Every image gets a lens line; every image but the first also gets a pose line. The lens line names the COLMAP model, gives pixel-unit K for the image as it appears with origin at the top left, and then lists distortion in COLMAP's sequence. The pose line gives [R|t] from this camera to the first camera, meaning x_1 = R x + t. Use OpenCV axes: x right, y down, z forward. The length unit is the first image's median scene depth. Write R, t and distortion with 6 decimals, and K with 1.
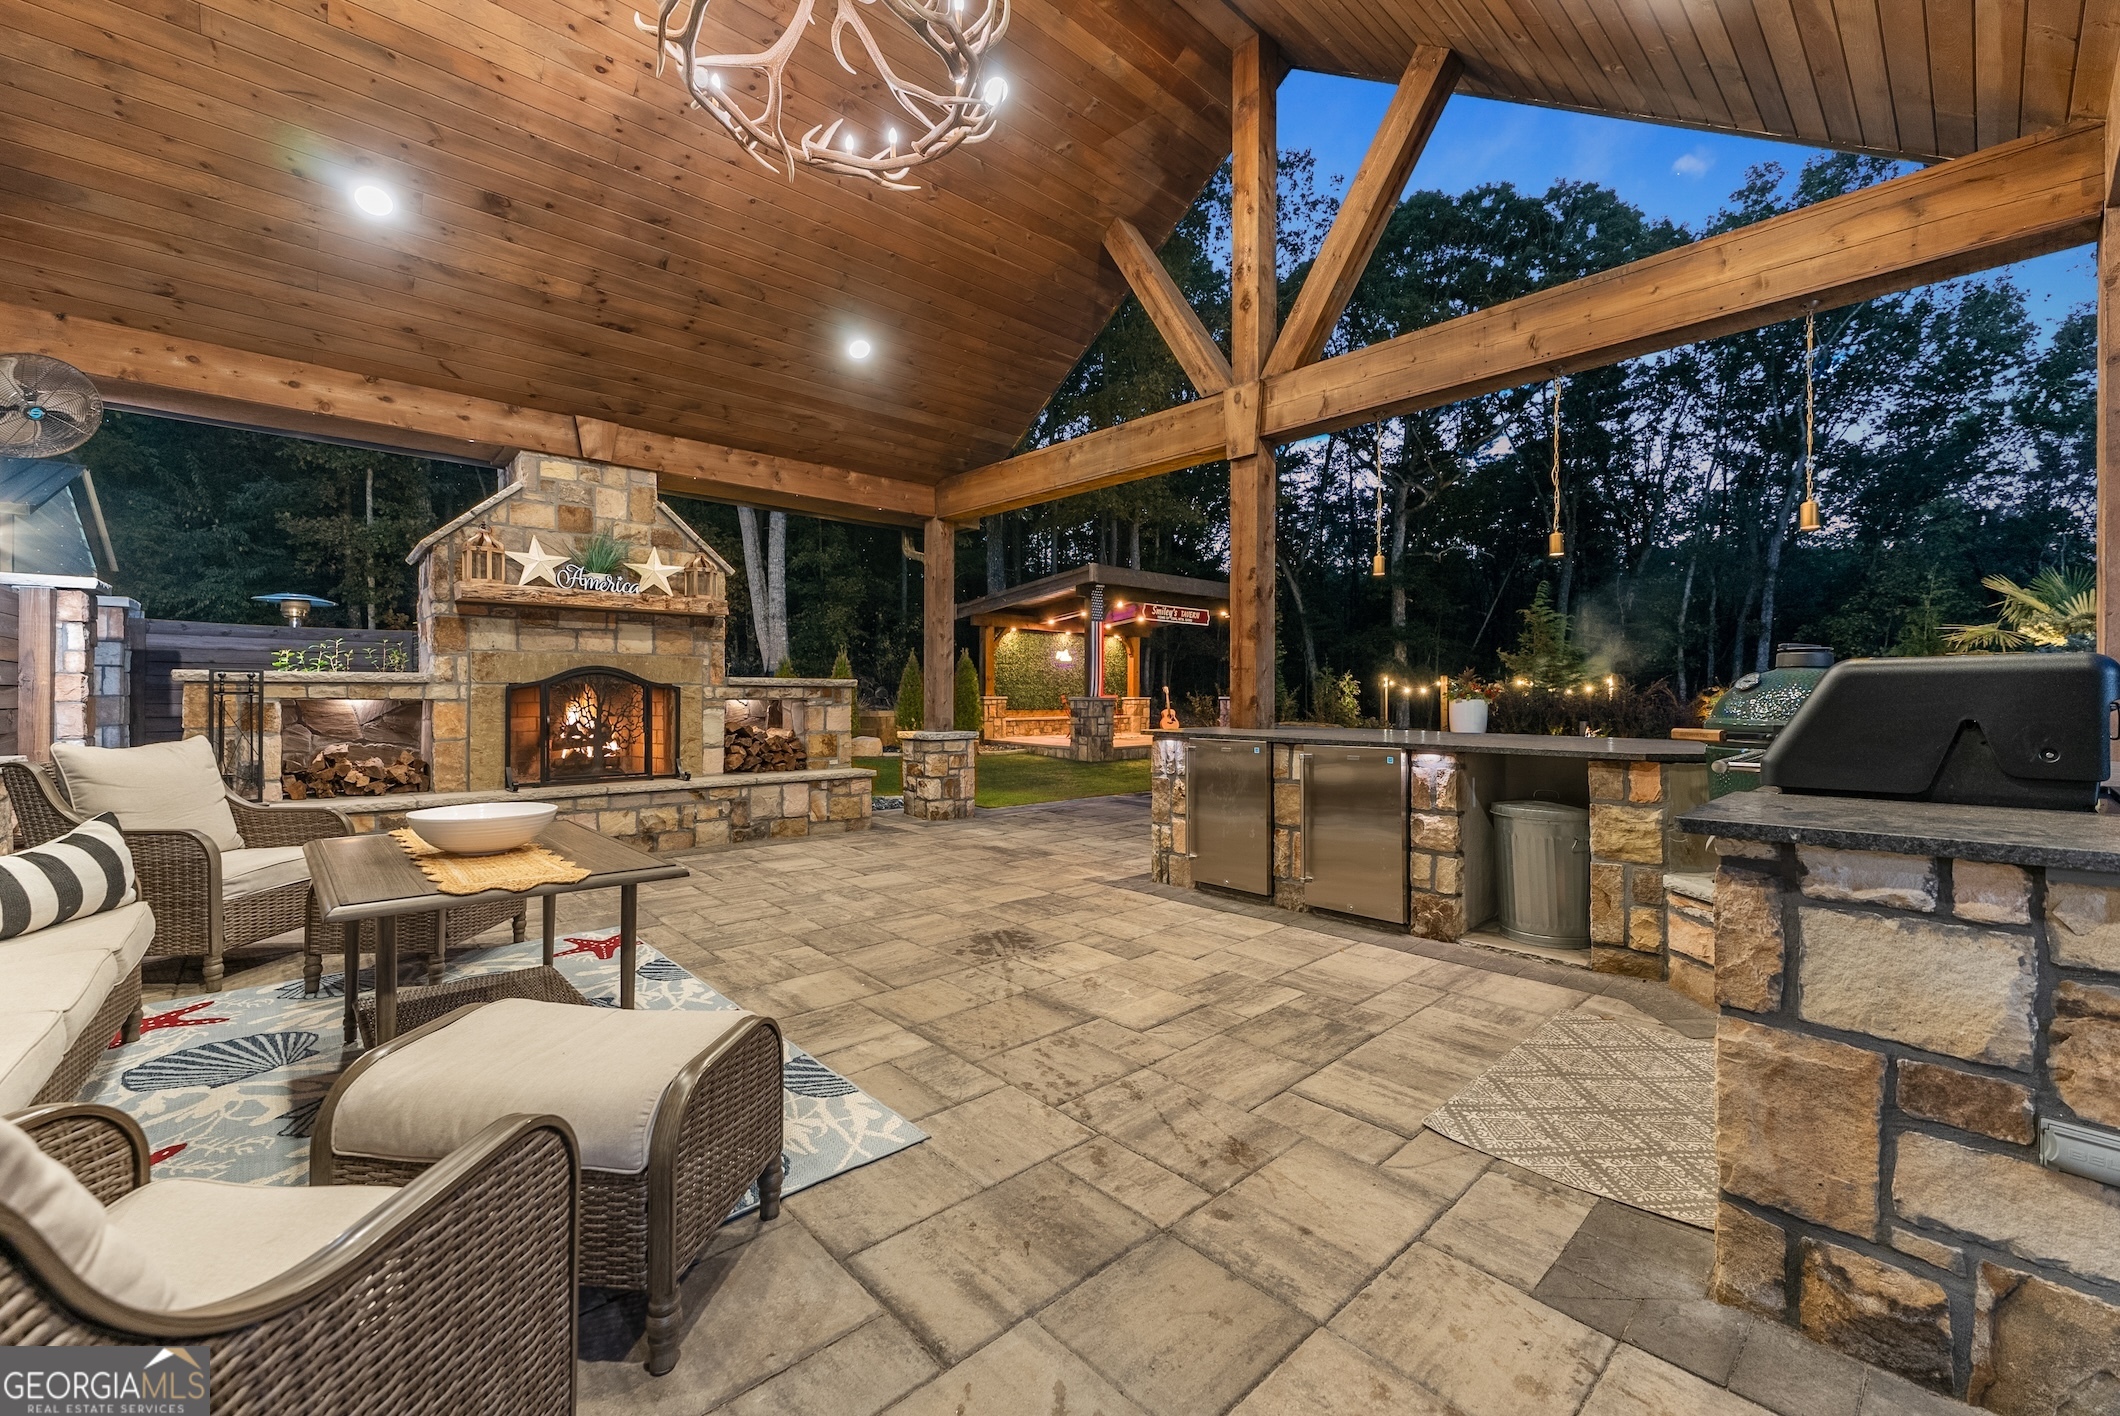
lens RADIAL K [[849.4, 0, 1057.7], [0, 849.4, 698.6], [0, 0, 1]] dist [0.001129, -0.000025]
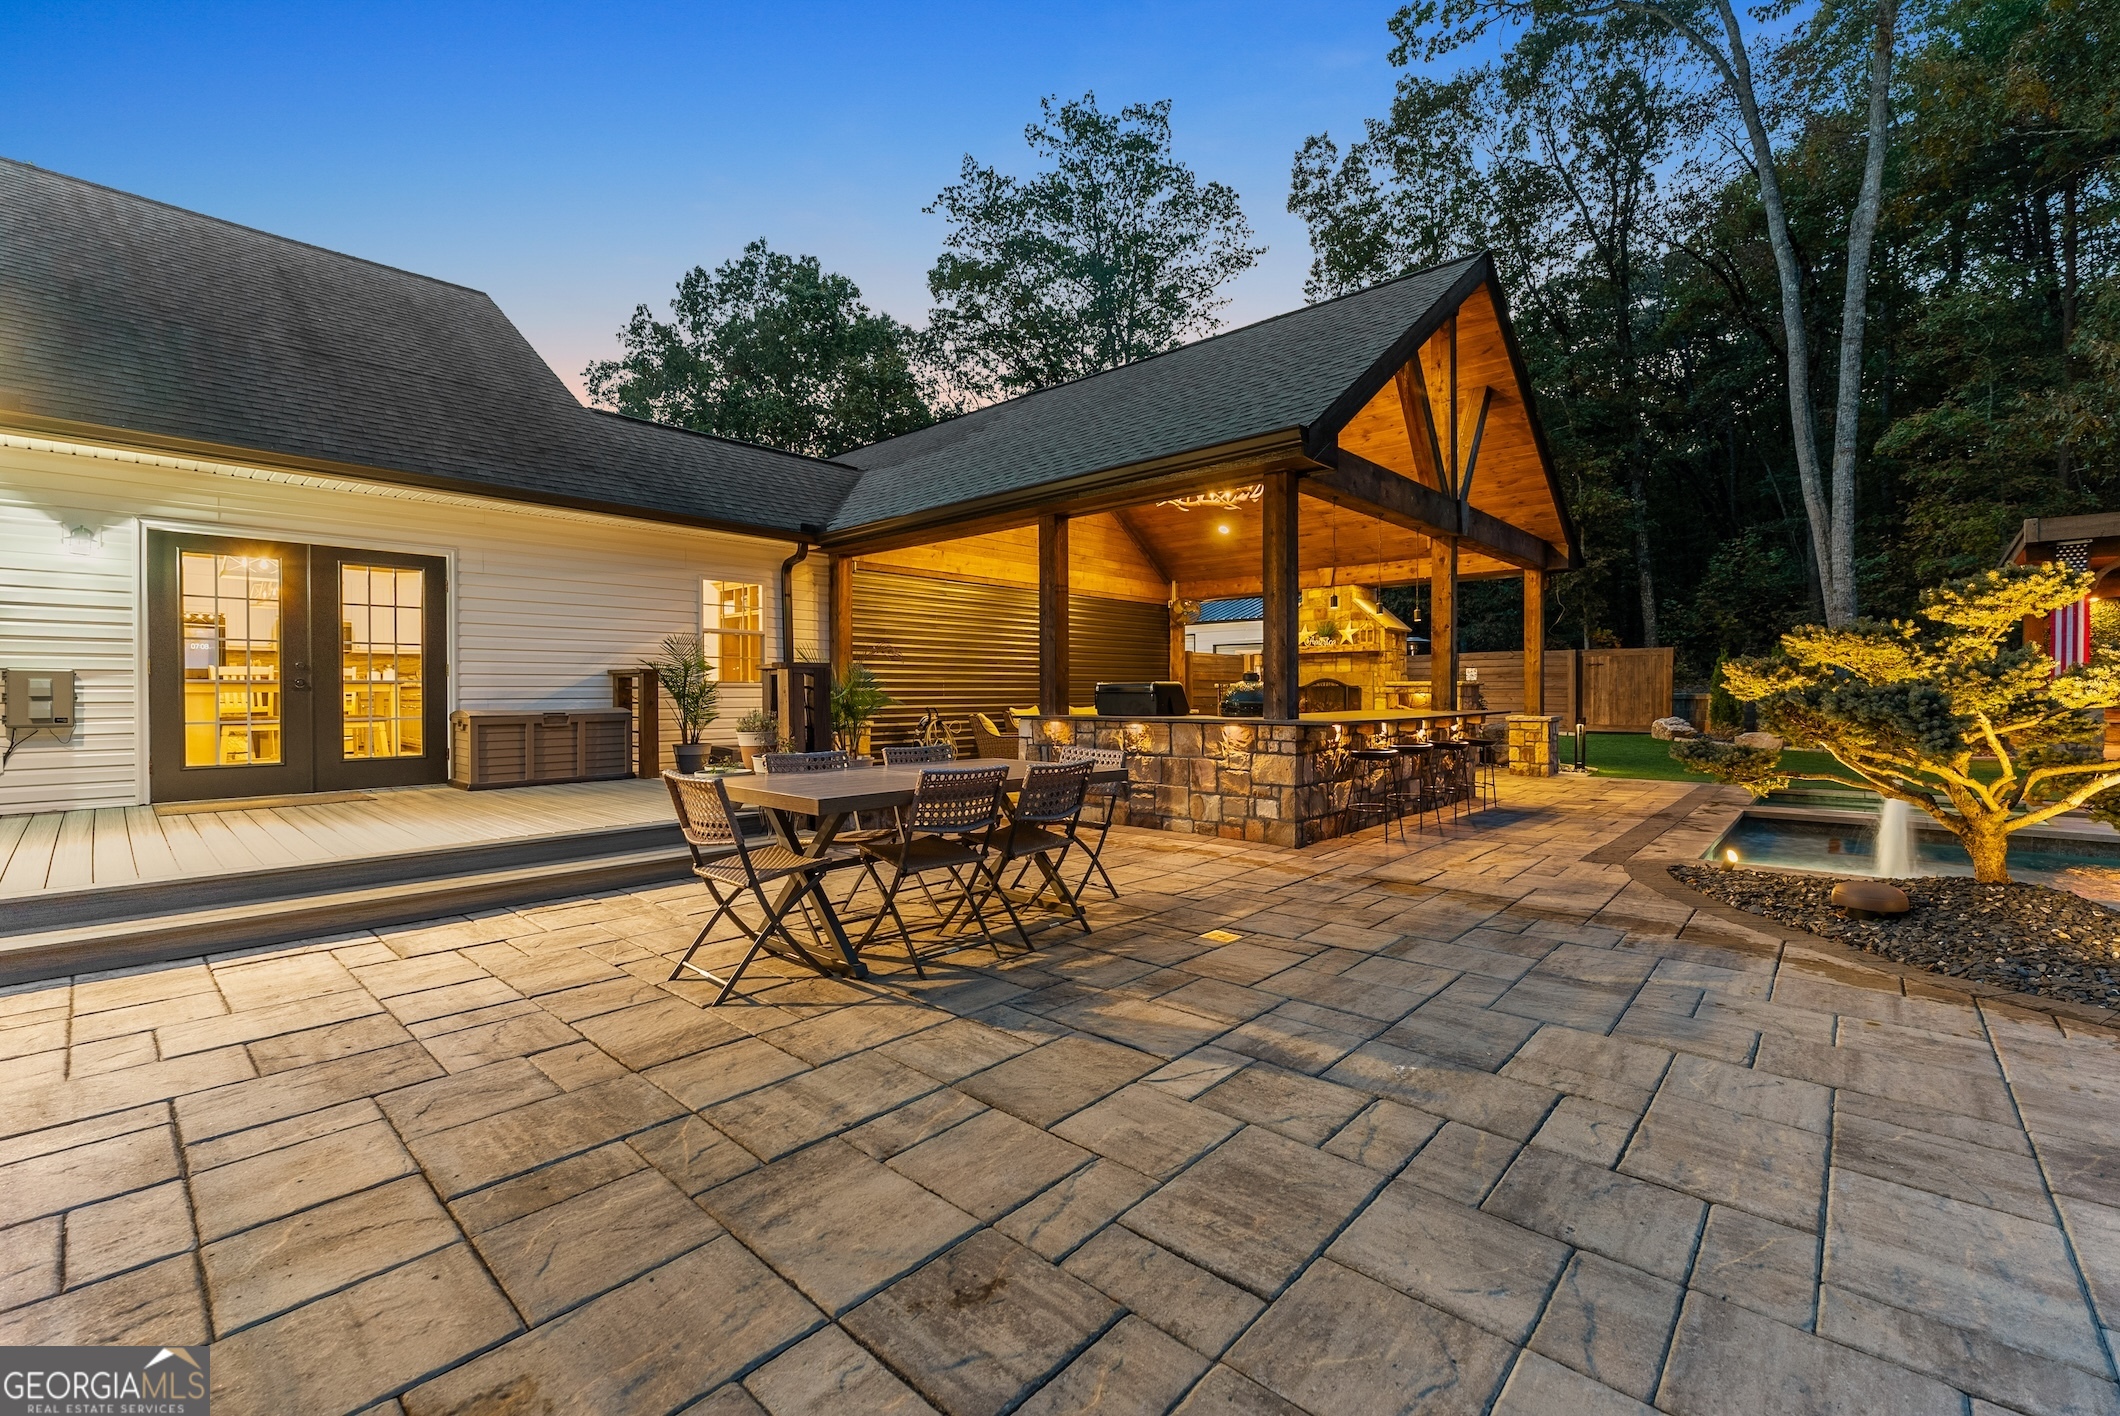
lens RADIAL K [[885.0, 0, 1061.9], [0, 885.0, 701.3], [0, 0, 1]] dist [-0.003543, -0.000012]
pose [[0.097115, 0.008257, -0.995239, 1.706852], [-0.000455, 0.999966, 0.008252, 0.003193], [0.995273, -0.000348, 0.097116, 0.083961]]
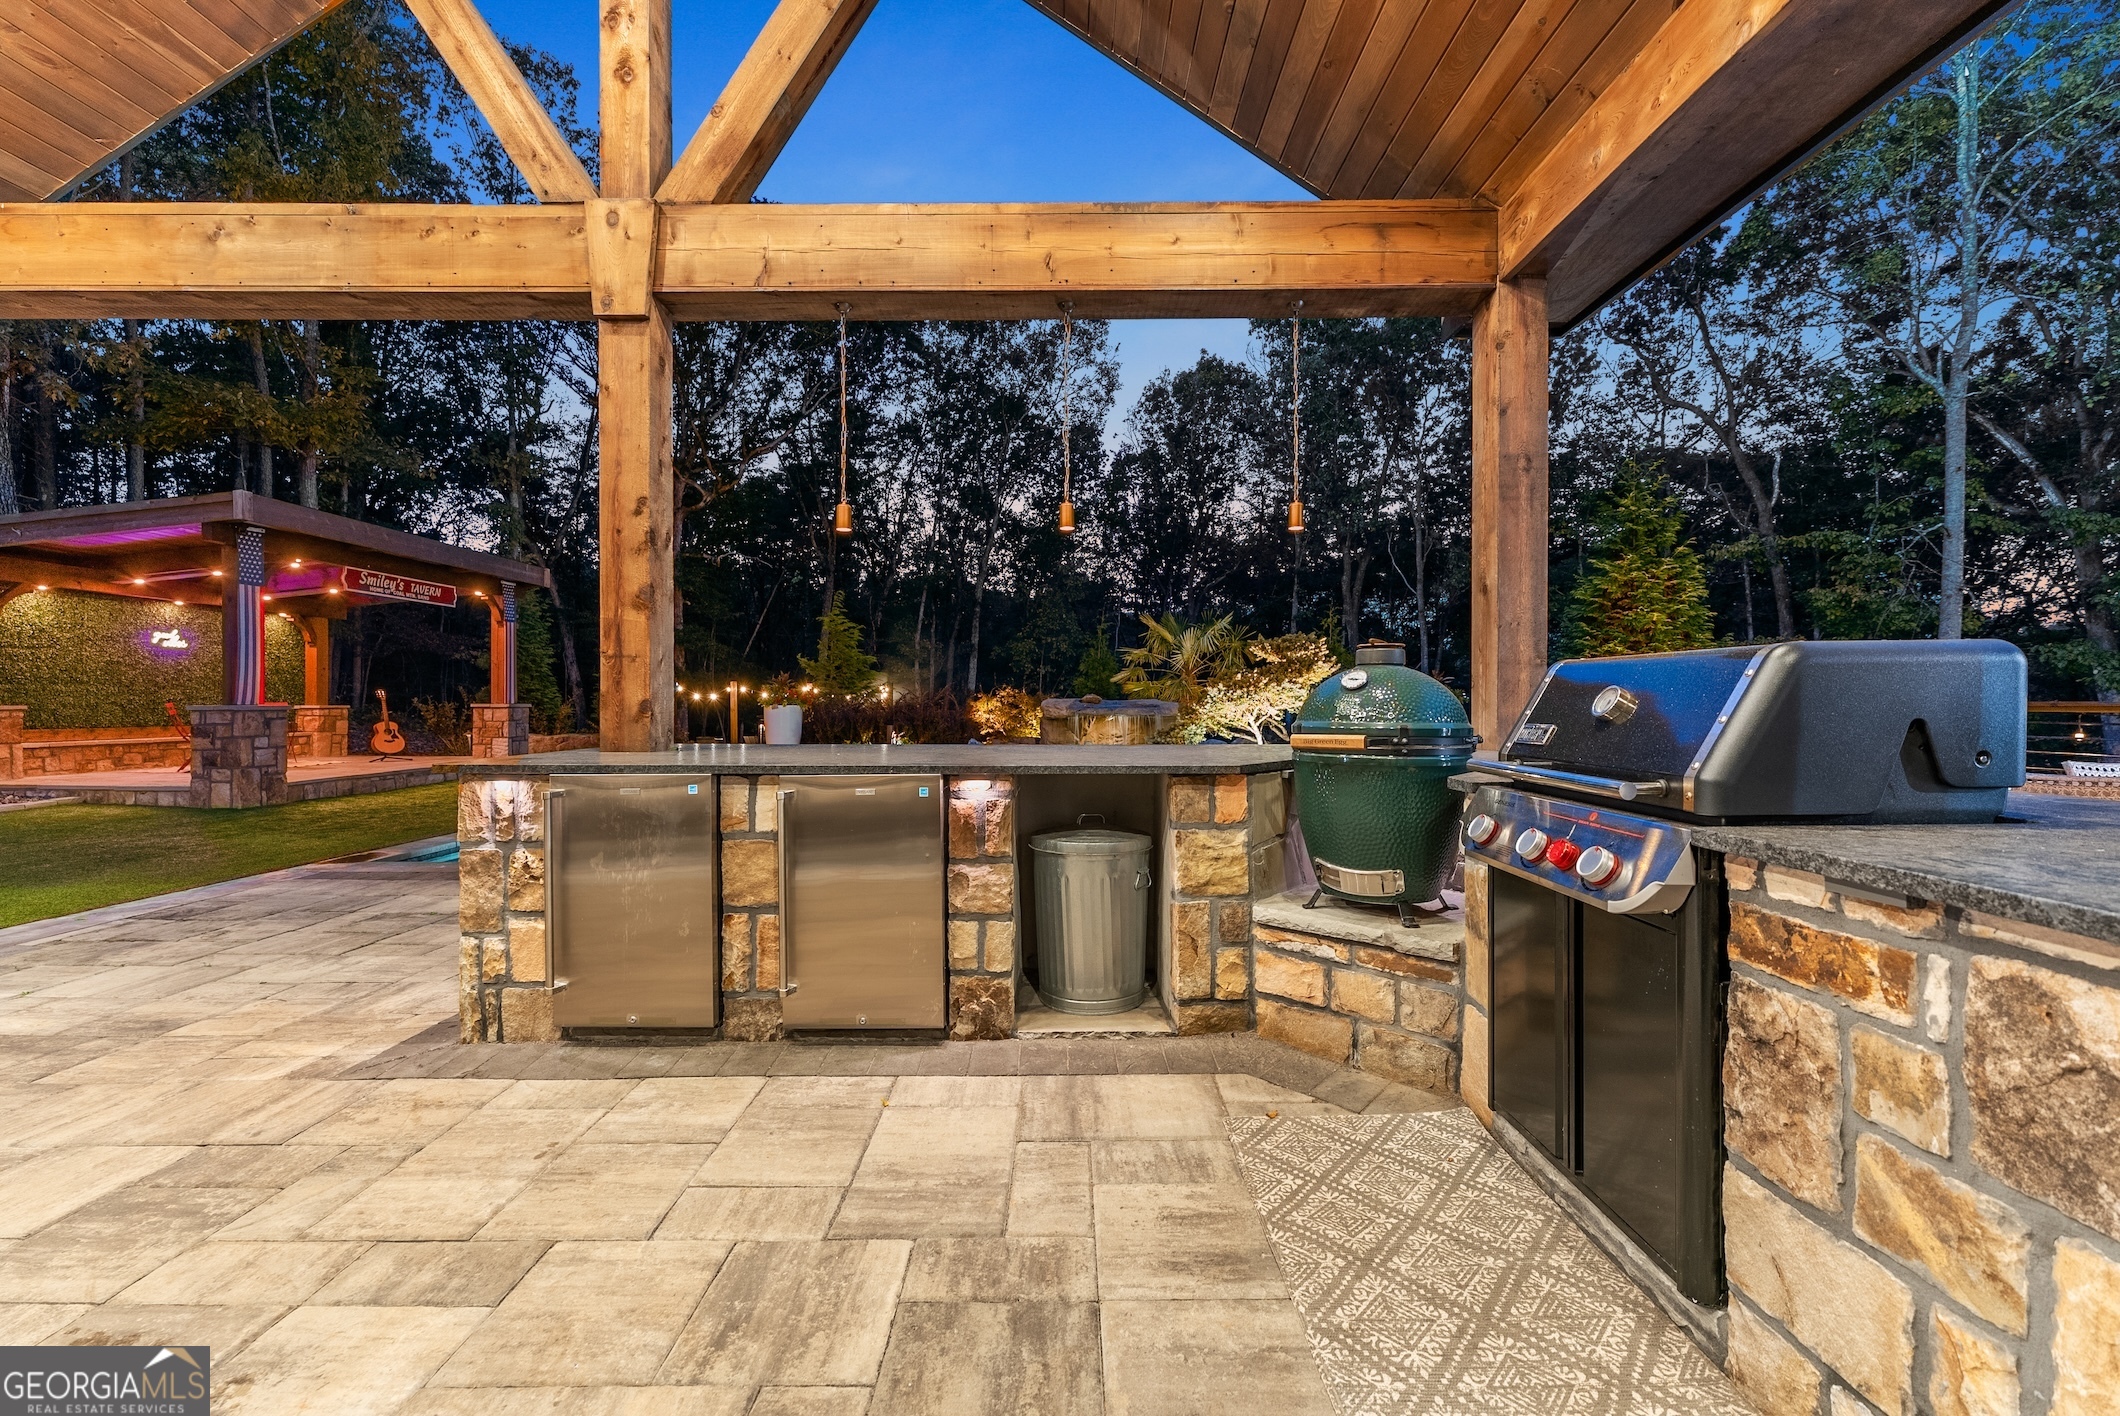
lens RADIAL K [[845.1, 0, 1058.9], [0, 845.1, 707.4], [0, 0, 1]] dist [0.001401, 0.000101]
pose [[0.677825, -0.007946, 0.735181, -0.021466], [0.006321, 0.999968, 0.004981, 0.001414], [-0.735196, 0.001271, 0.677853, 0.307660]]
